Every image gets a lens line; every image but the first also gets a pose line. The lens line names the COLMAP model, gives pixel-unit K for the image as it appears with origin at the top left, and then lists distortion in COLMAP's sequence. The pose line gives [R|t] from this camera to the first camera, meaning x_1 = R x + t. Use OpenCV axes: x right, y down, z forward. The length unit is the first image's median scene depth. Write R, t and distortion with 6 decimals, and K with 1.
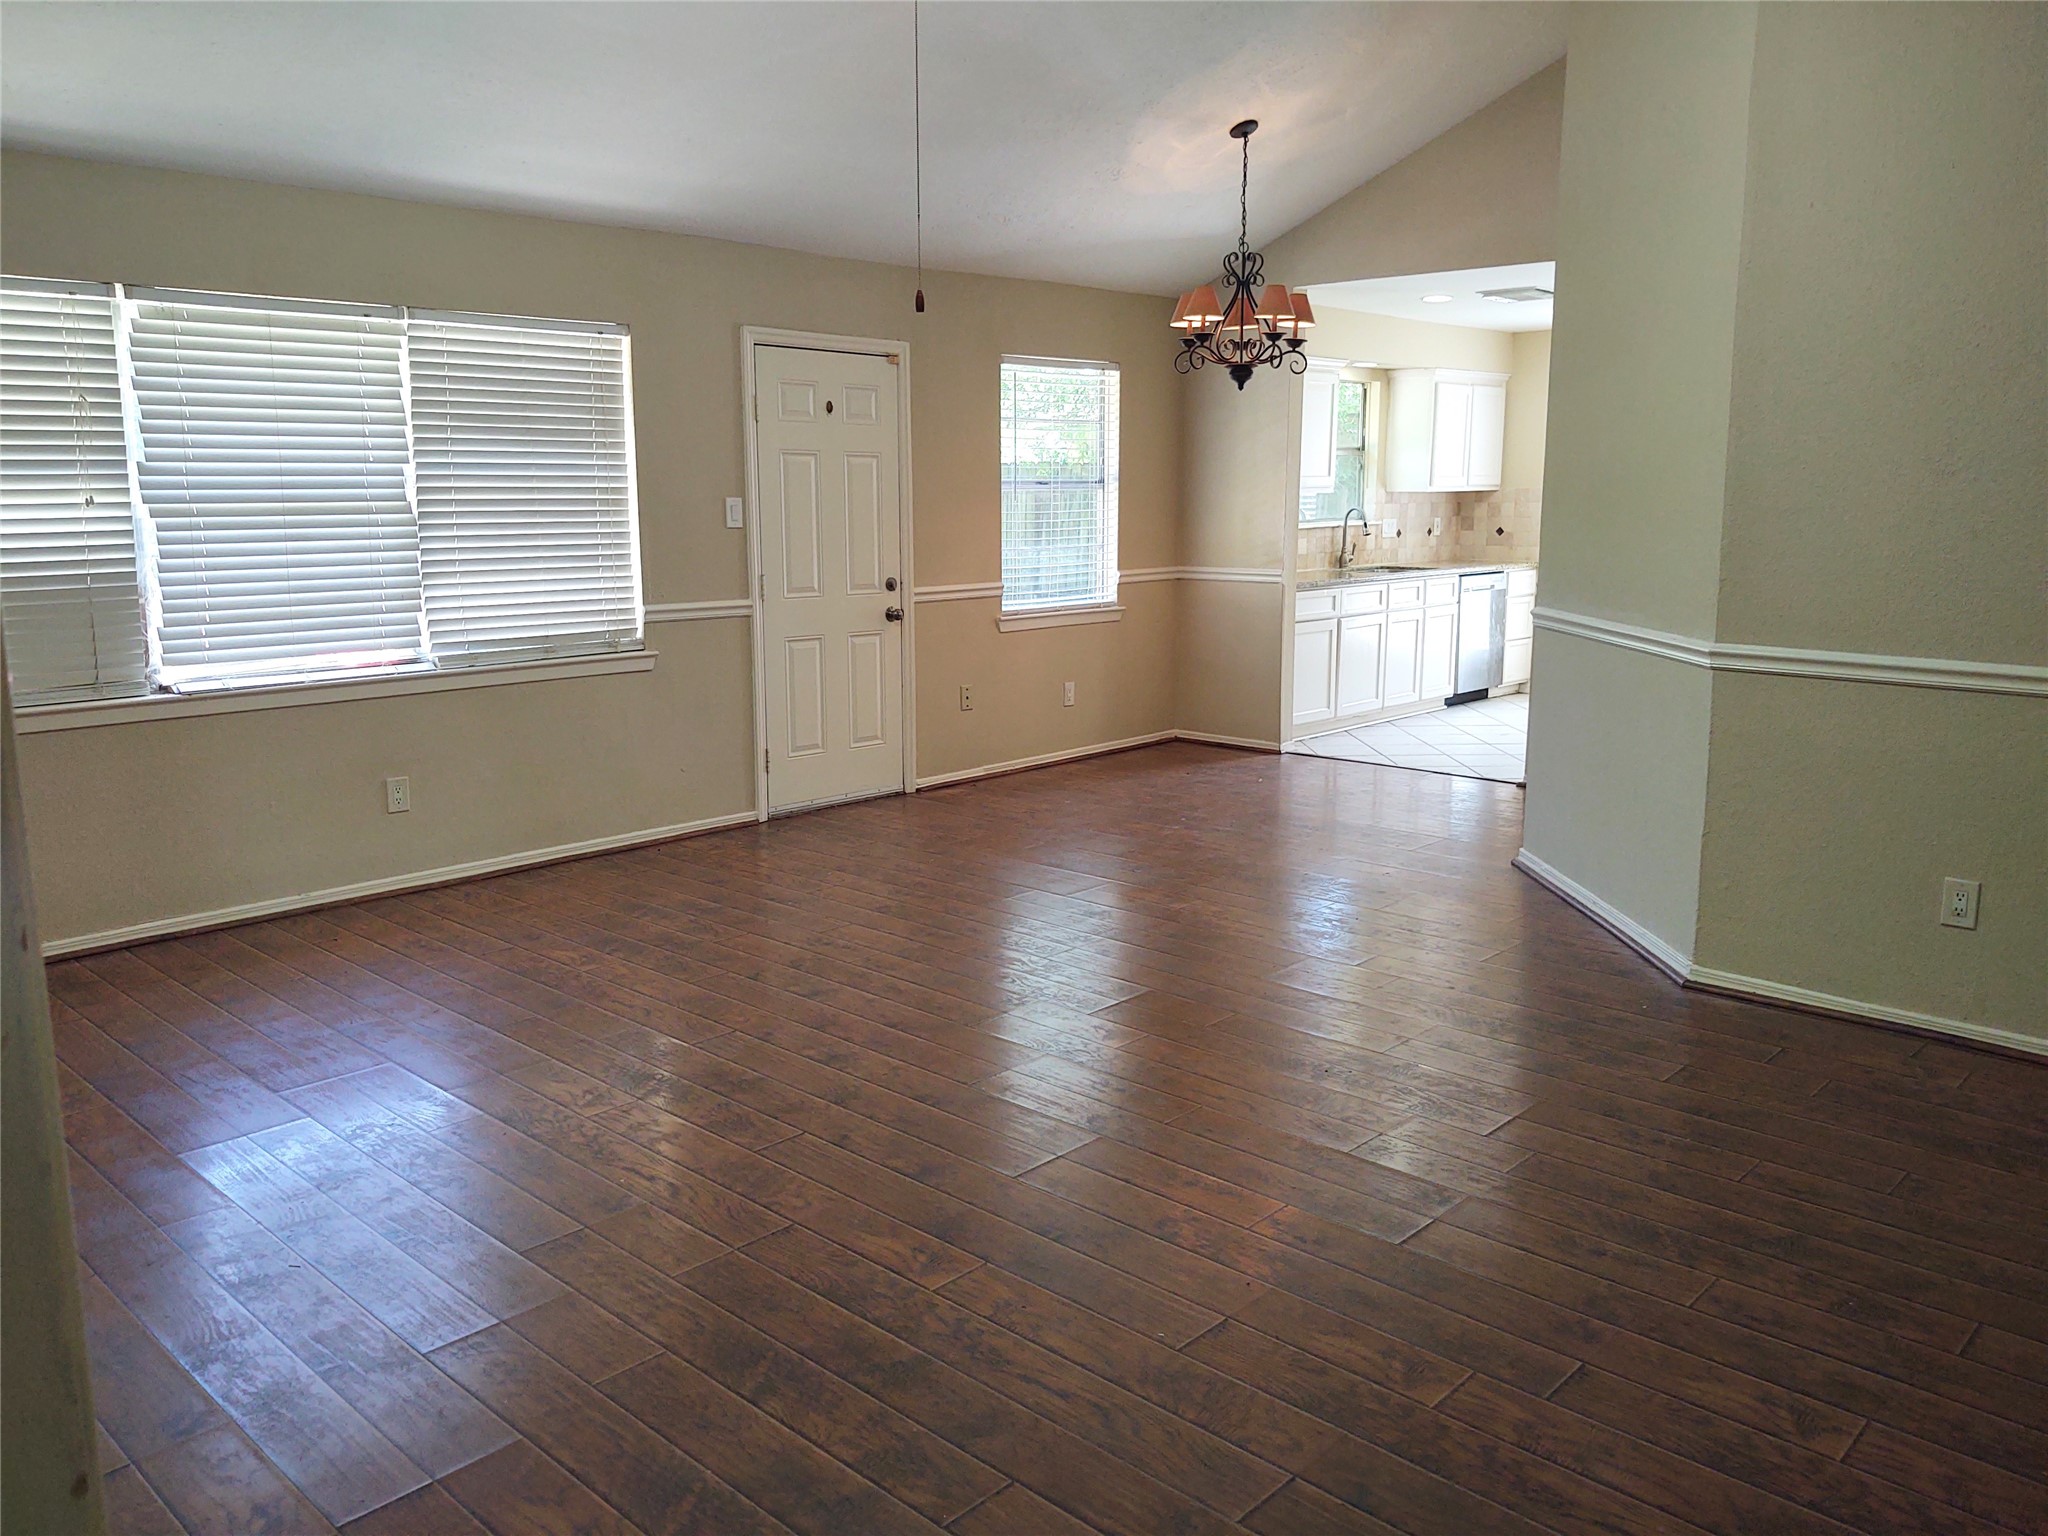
lens RADIAL K [[1569.0, 0, 1026.4], [0, 1569.0, 763.2], [0, 0, 1]] dist [0.061918, -0.005835]
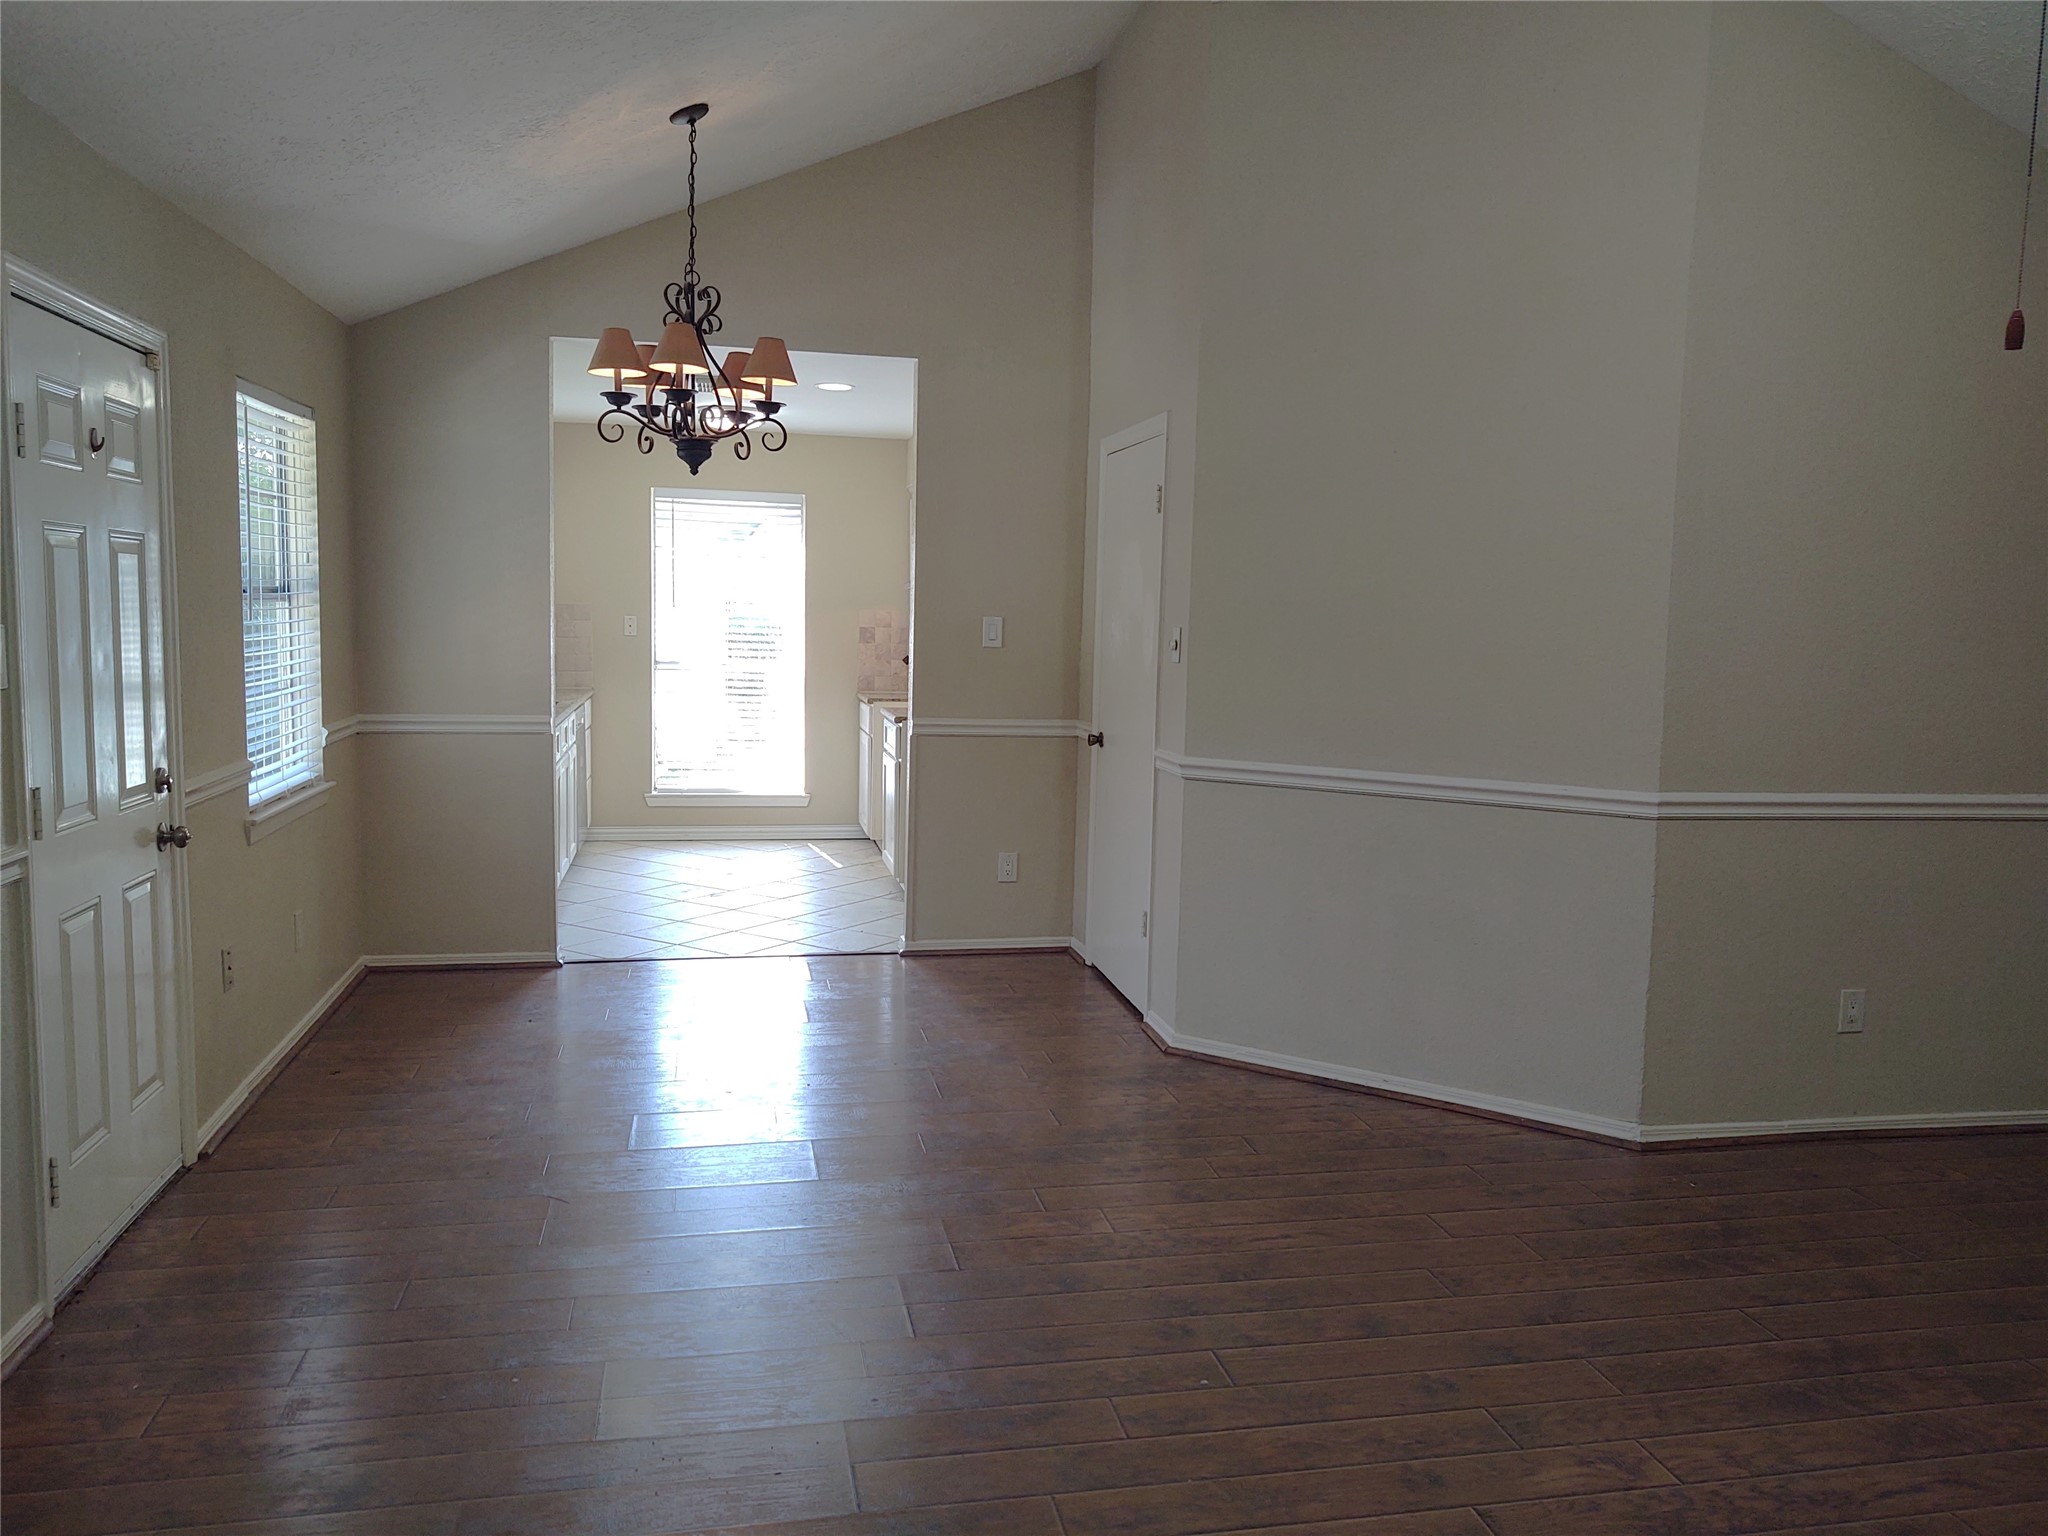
lens RADIAL K [[1569.0, 0, 1020.6], [0, 1569.0, 779.3], [0, 0, 1]] dist [0.061918, -0.005835]
pose [[0.573531, -0.078722, 0.815392, -0.491155], [0.119615, 0.992751, 0.011710, -0.119382], [-0.810404, 0.090817, 0.578790, 0.632799]]
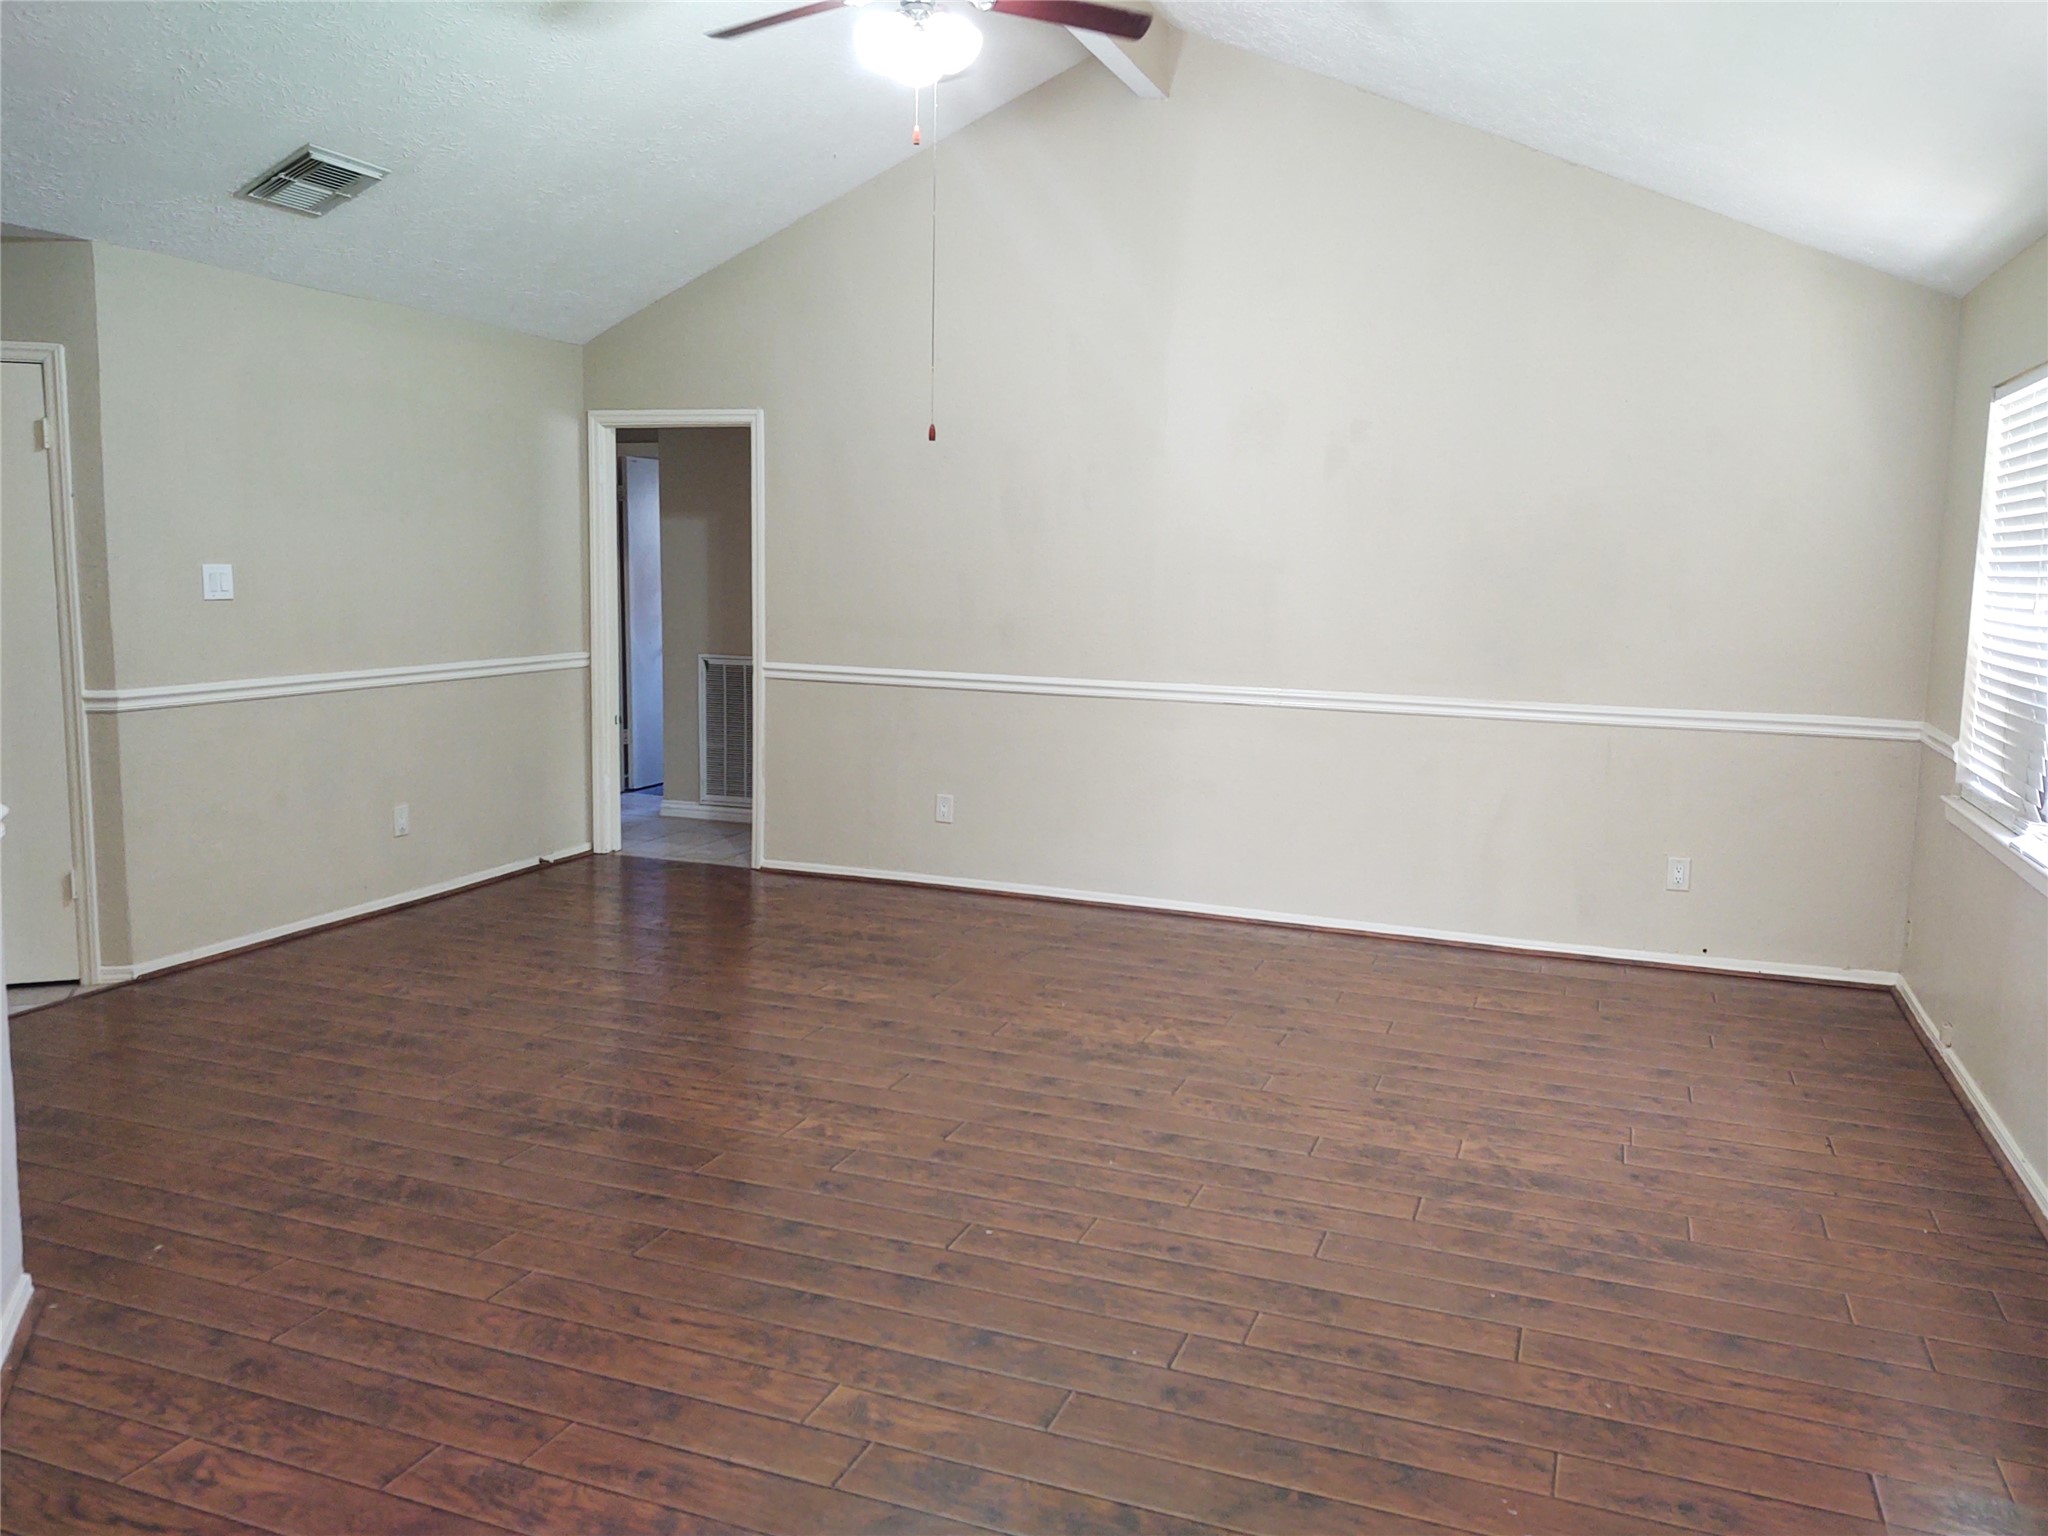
lens RADIAL K [[1569.0, 0, 1029.0], [0, 1569.0, 759.2], [0, 0, 1]] dist [0.061918, -0.005835]
pose [[-0.921659, 0.035760, -0.386349, 0.242061], [-0.083903, 0.953815, 0.288440, -0.271886], [0.378820, 0.298259, -0.876092, 1.470322]]
